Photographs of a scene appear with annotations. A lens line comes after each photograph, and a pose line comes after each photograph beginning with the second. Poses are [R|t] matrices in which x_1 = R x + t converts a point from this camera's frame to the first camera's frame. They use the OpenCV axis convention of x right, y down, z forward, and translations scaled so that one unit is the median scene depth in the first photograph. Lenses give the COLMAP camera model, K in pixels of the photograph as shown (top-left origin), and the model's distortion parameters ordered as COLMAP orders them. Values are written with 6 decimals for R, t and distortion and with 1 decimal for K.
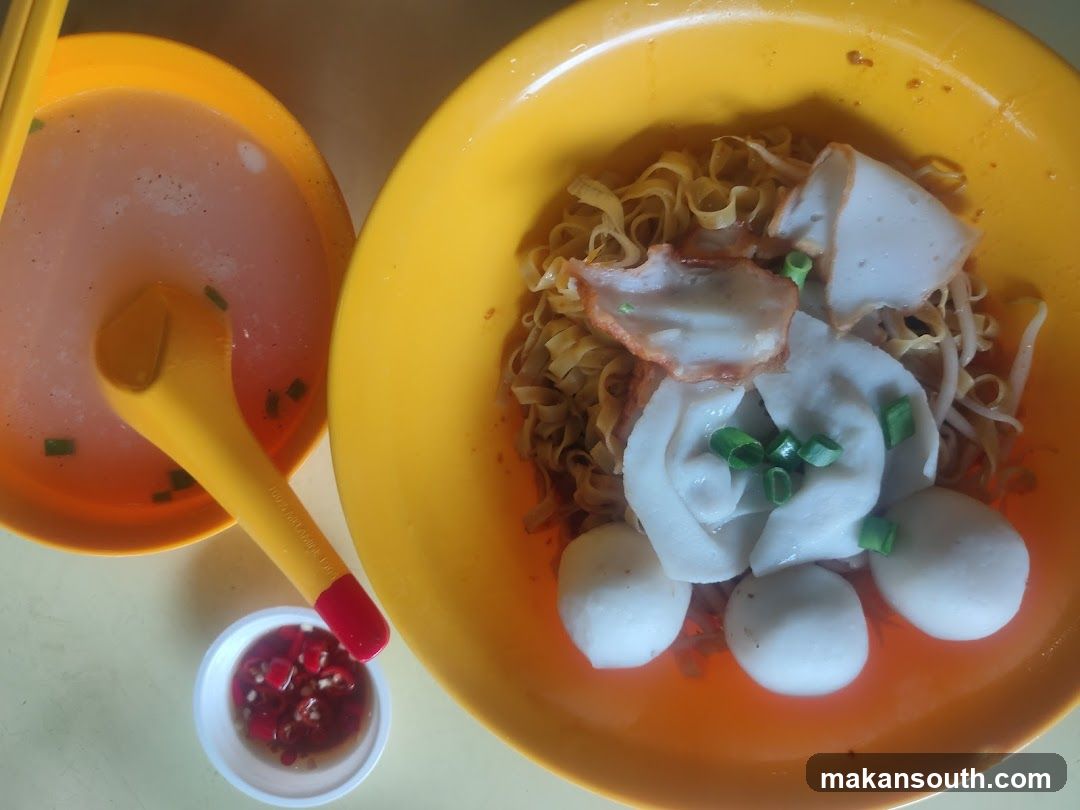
lens RADIAL K [[781.9, 0, 540.0], [0, 781.9, 405.0], [0, 0, 1]] dist [0.025351, -0.035447]
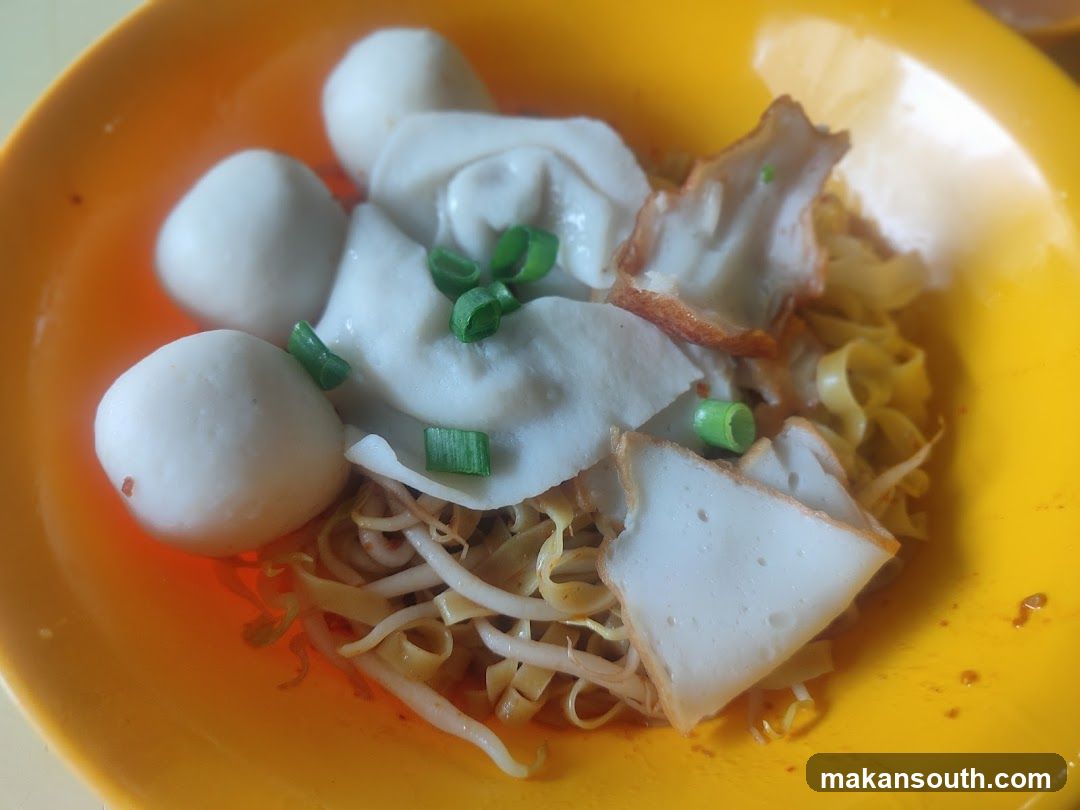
lens RADIAL K [[781.9, 0, 540.0], [0, 781.9, 405.0], [0, 0, 1]] dist [0.025351, -0.035447]
pose [[-0.421565, 0.843664, -0.332436, 0.605597], [-0.906498, -0.401514, 0.130568, -0.108029], [-0.023323, 0.356396, 0.934044, 0.379008]]
